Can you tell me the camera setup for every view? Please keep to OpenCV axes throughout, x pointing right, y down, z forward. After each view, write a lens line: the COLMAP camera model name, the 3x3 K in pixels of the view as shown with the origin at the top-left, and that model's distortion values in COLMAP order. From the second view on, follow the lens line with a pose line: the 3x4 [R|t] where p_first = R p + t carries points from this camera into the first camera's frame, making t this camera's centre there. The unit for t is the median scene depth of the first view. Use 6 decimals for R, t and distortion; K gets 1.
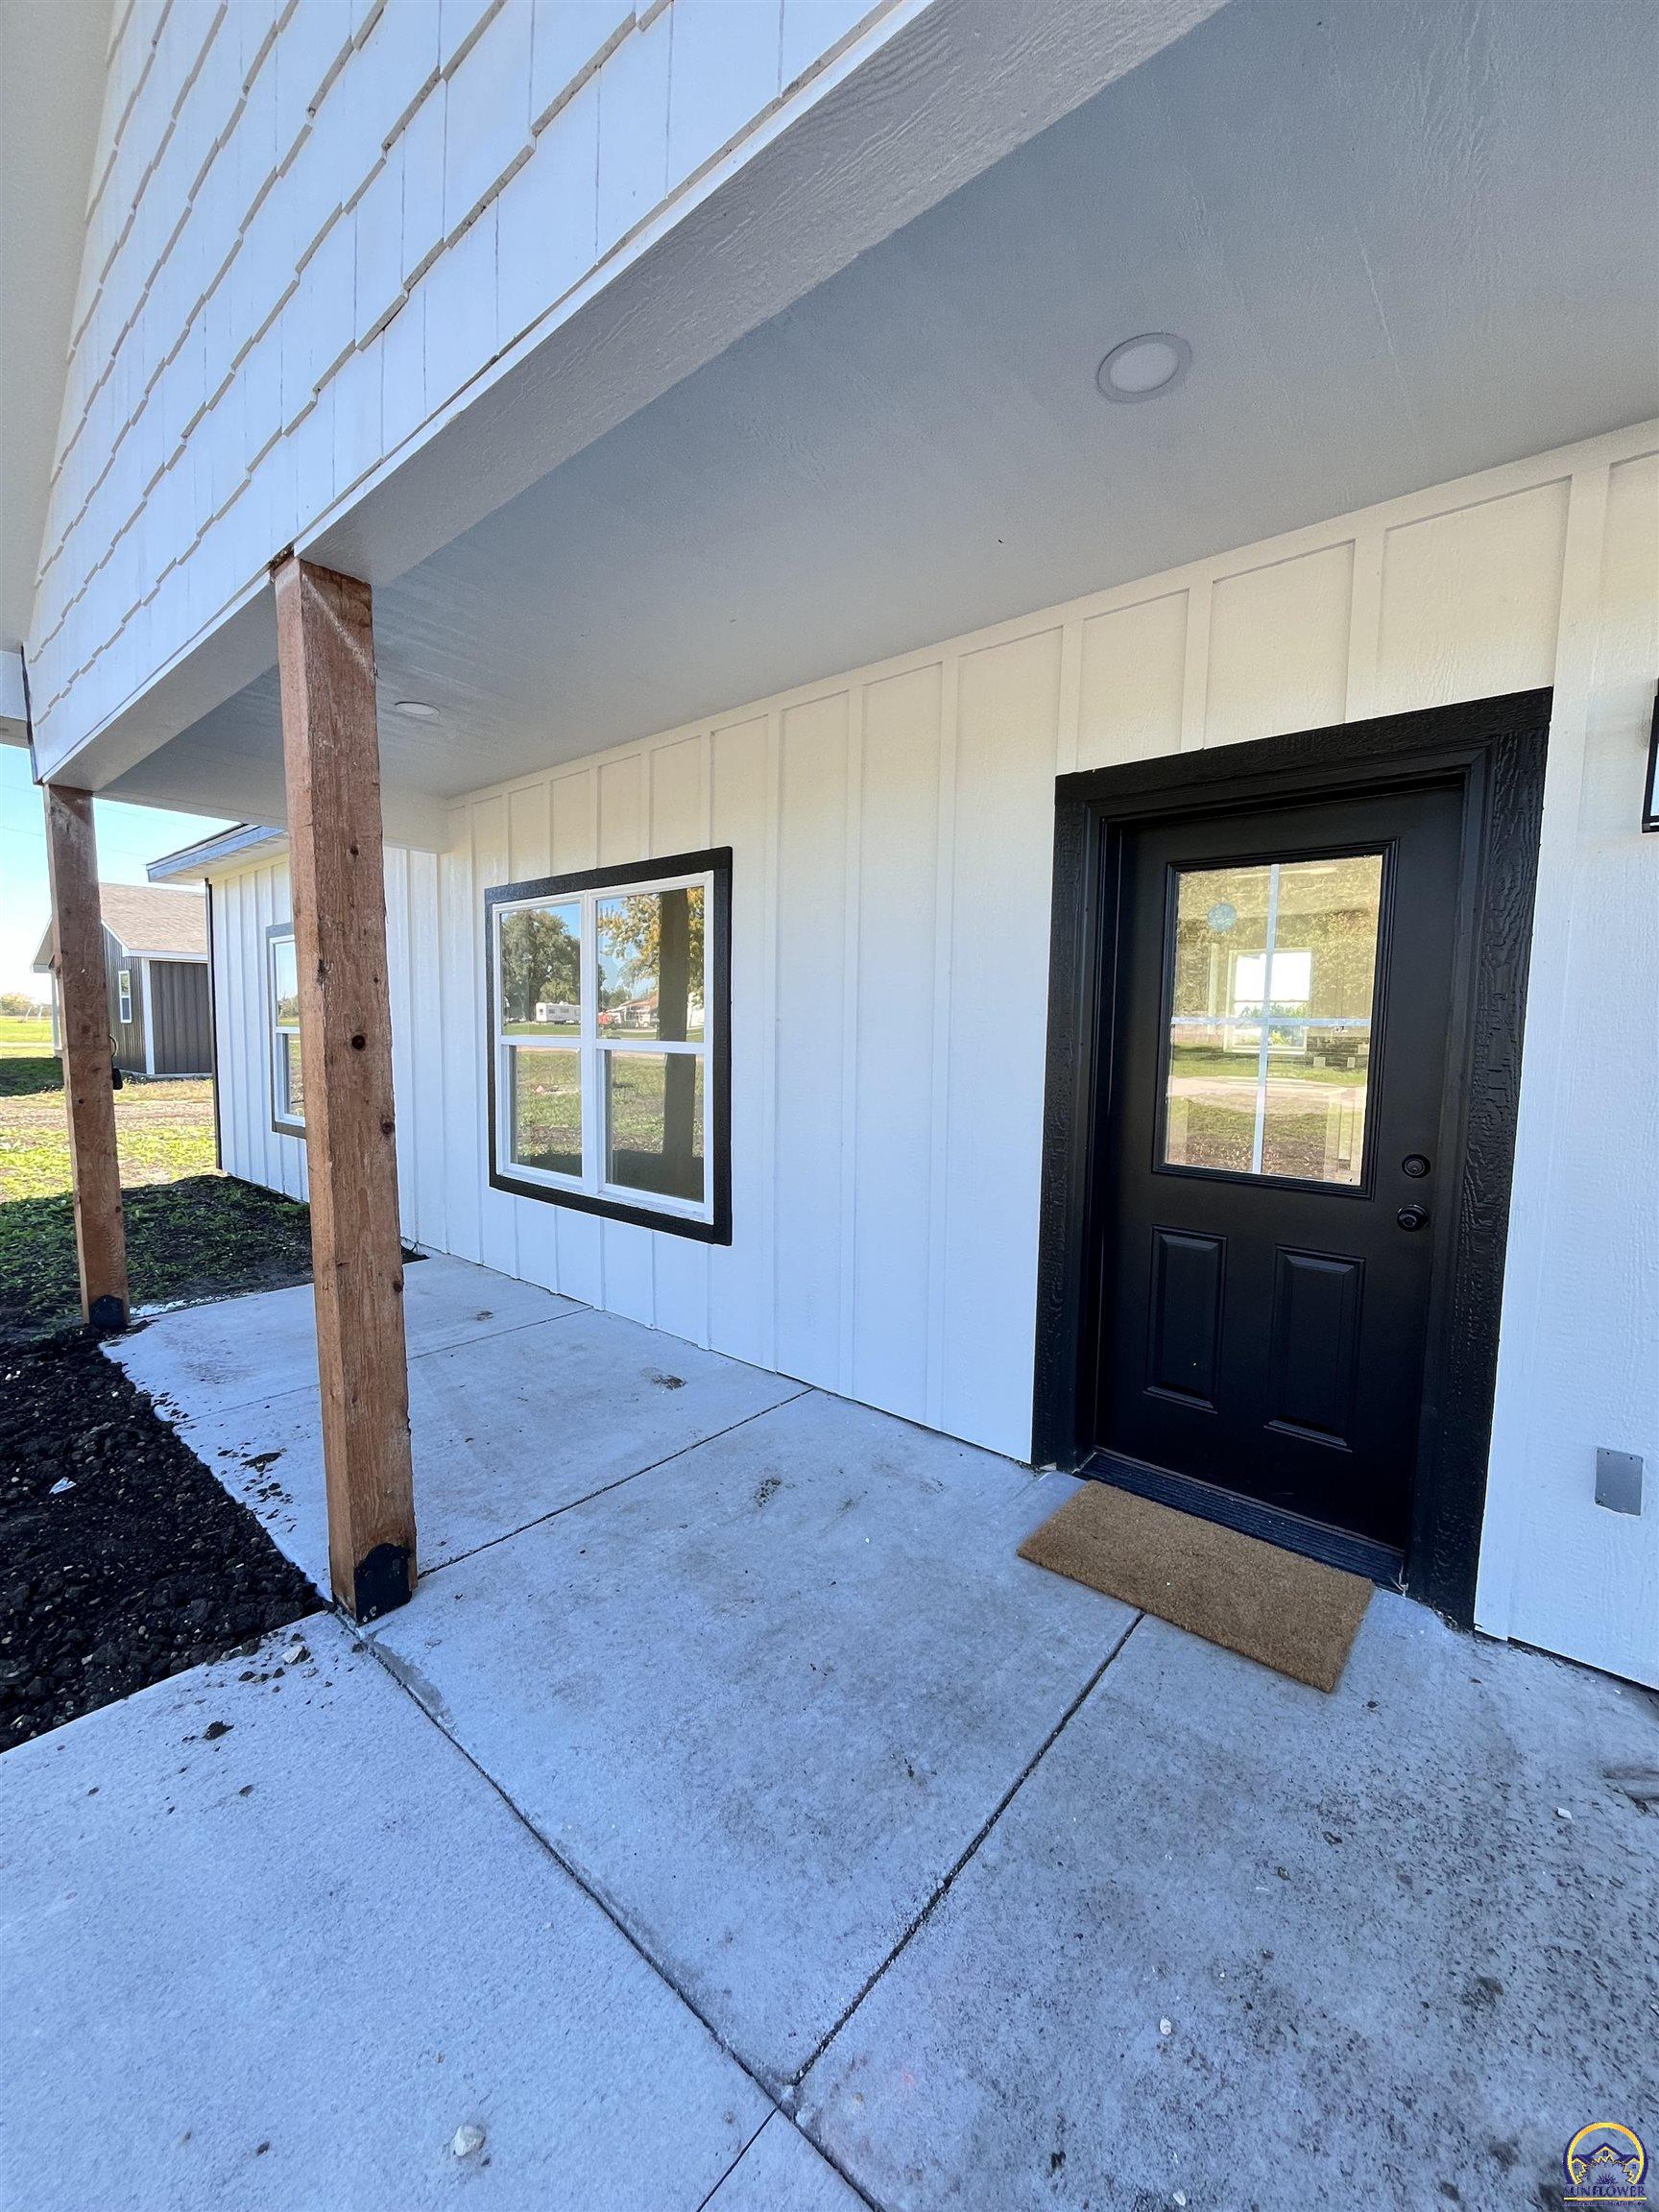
lens RADIAL K [[888.1, 0, 827.9], [0, 888.1, 1101.7], [0, 0, 1]] dist [-0.004797, -0.000538]
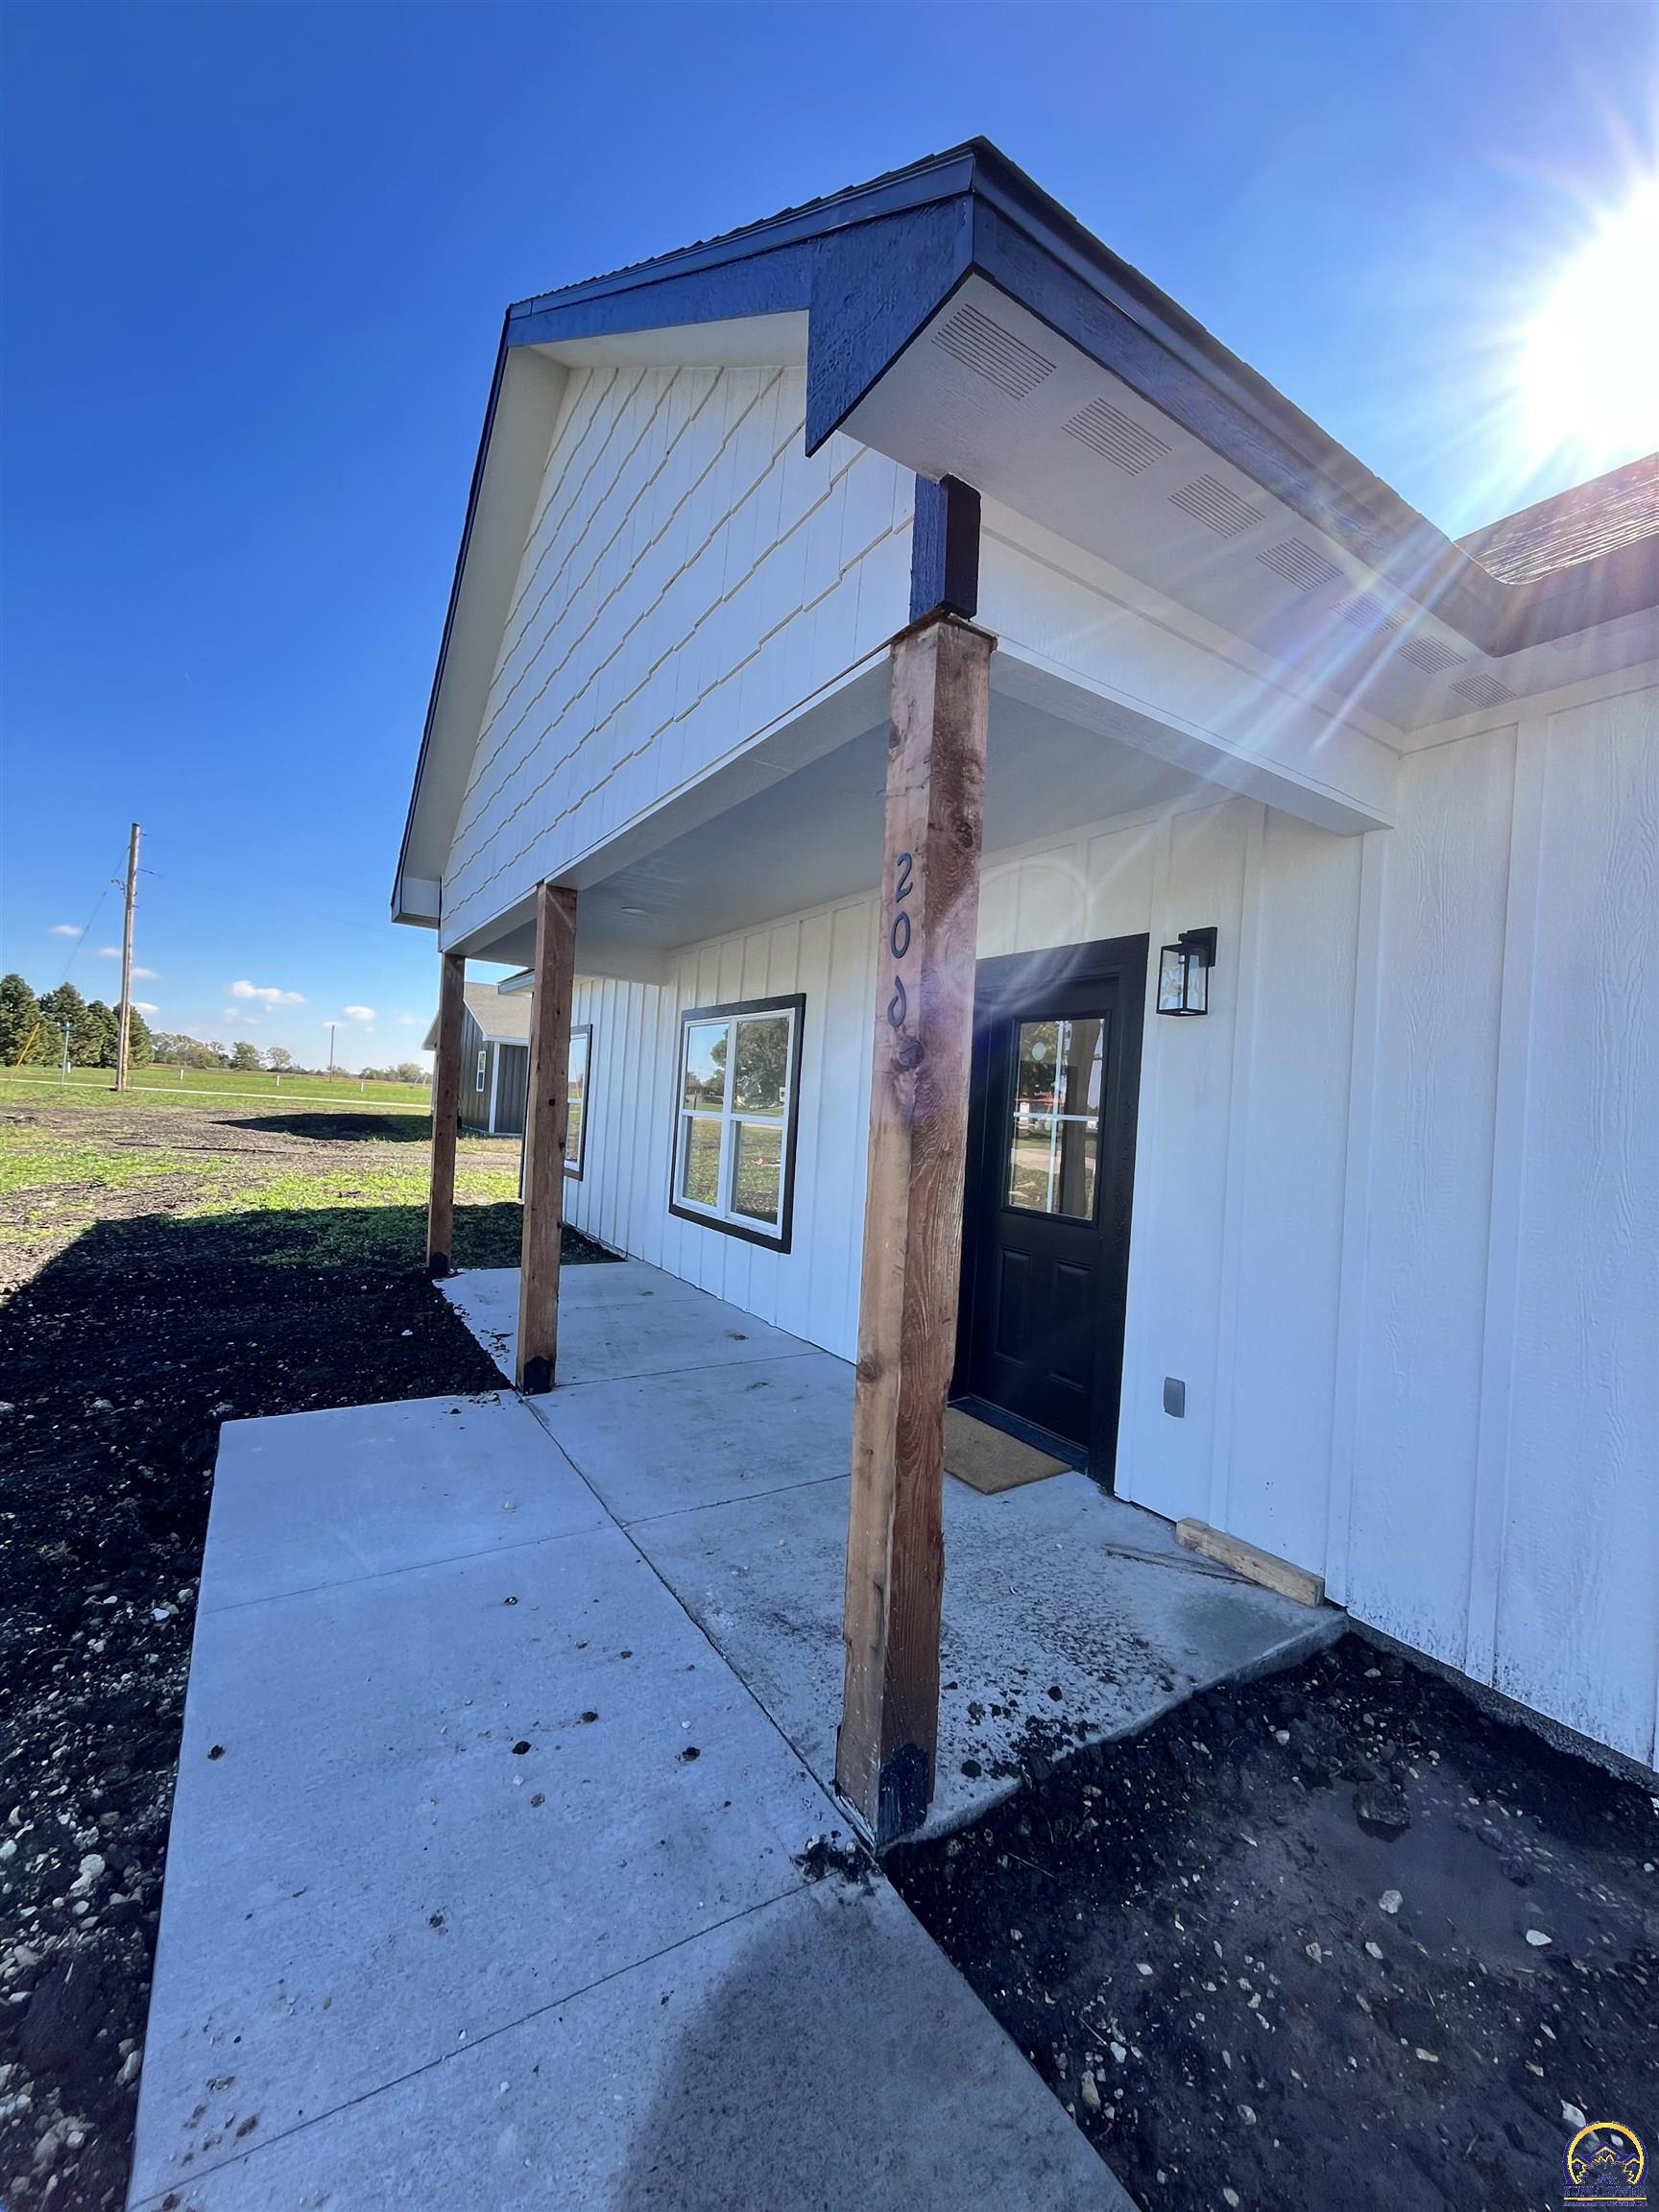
lens RADIAL K [[888.1, 0, 829.4], [0, 888.1, 1104.5], [0, 0, 1]] dist [-0.004797, -0.000538]
pose [[0.955451, 0.045256, -0.291661, 0.454637], [-0.074577, 0.993127, -0.090206, 0.050251], [0.285574, 0.107939, 0.952259, -0.516541]]
